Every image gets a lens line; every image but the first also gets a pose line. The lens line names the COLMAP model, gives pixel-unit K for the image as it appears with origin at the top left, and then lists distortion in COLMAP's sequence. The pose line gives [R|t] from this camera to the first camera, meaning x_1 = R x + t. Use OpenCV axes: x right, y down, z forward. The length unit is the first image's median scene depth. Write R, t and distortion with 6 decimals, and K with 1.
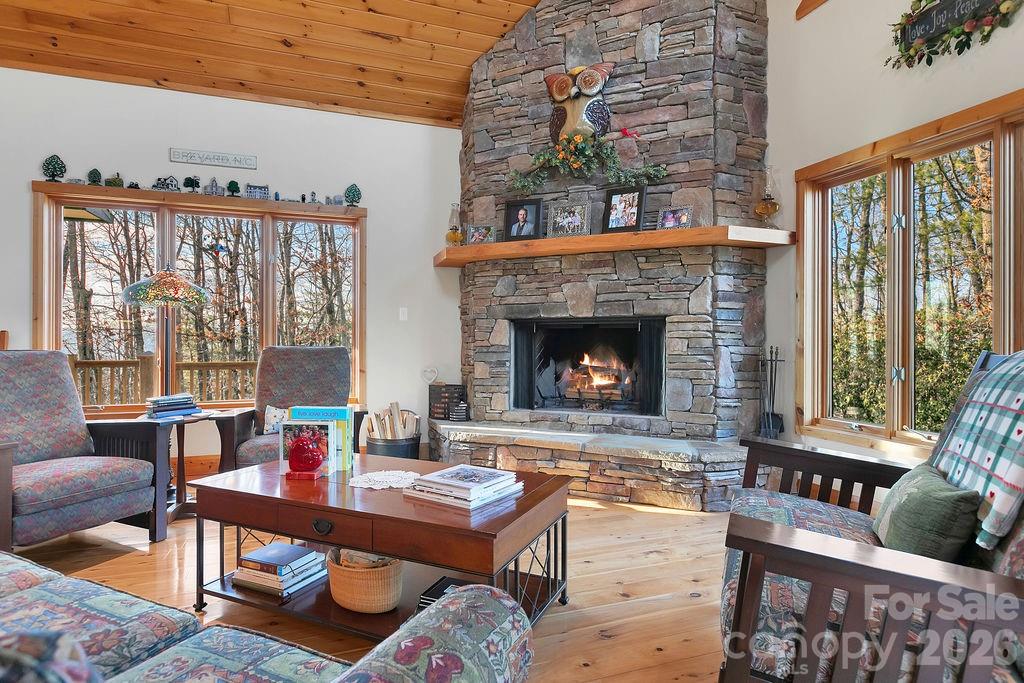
lens RADIAL K [[531.8, 0, 519.8], [0, 531.8, 334.5], [0, 0, 1]] dist [0.003515, -0.000940]
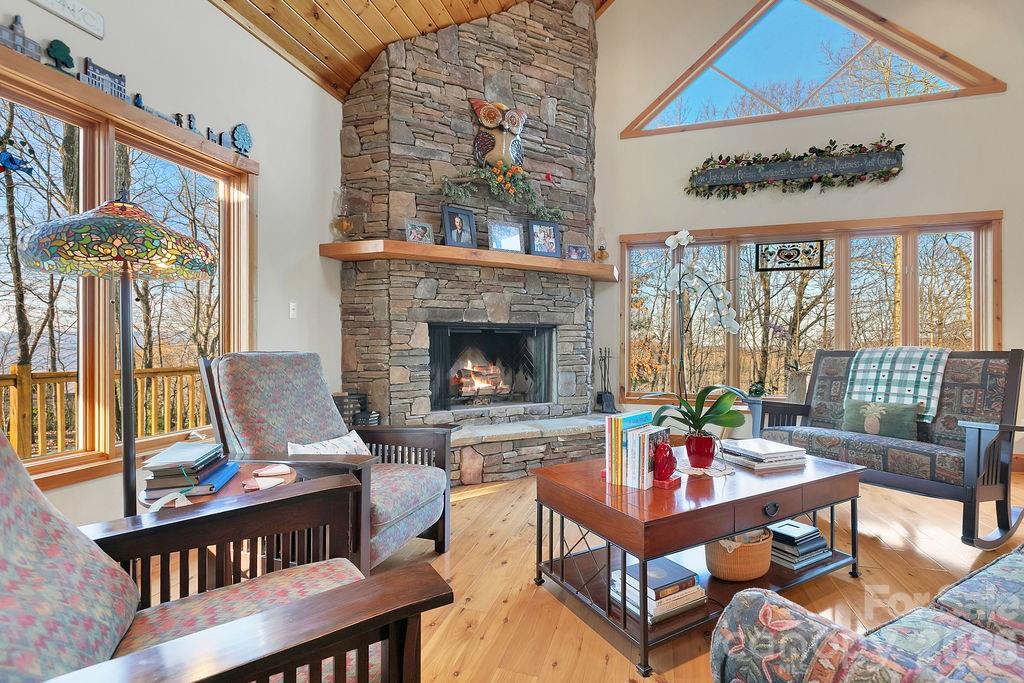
lens RADIAL K [[466.9, 0, 514.2], [0, 466.9, 341.9], [0, 0, 1]] dist [0.005456, 0.000179]
pose [[0.598365, 0.003721, 0.801215, -0.665428], [-0.007698, 0.999970, 0.001105, 0.005883], [-0.801186, -0.006829, 0.598376, 0.370919]]
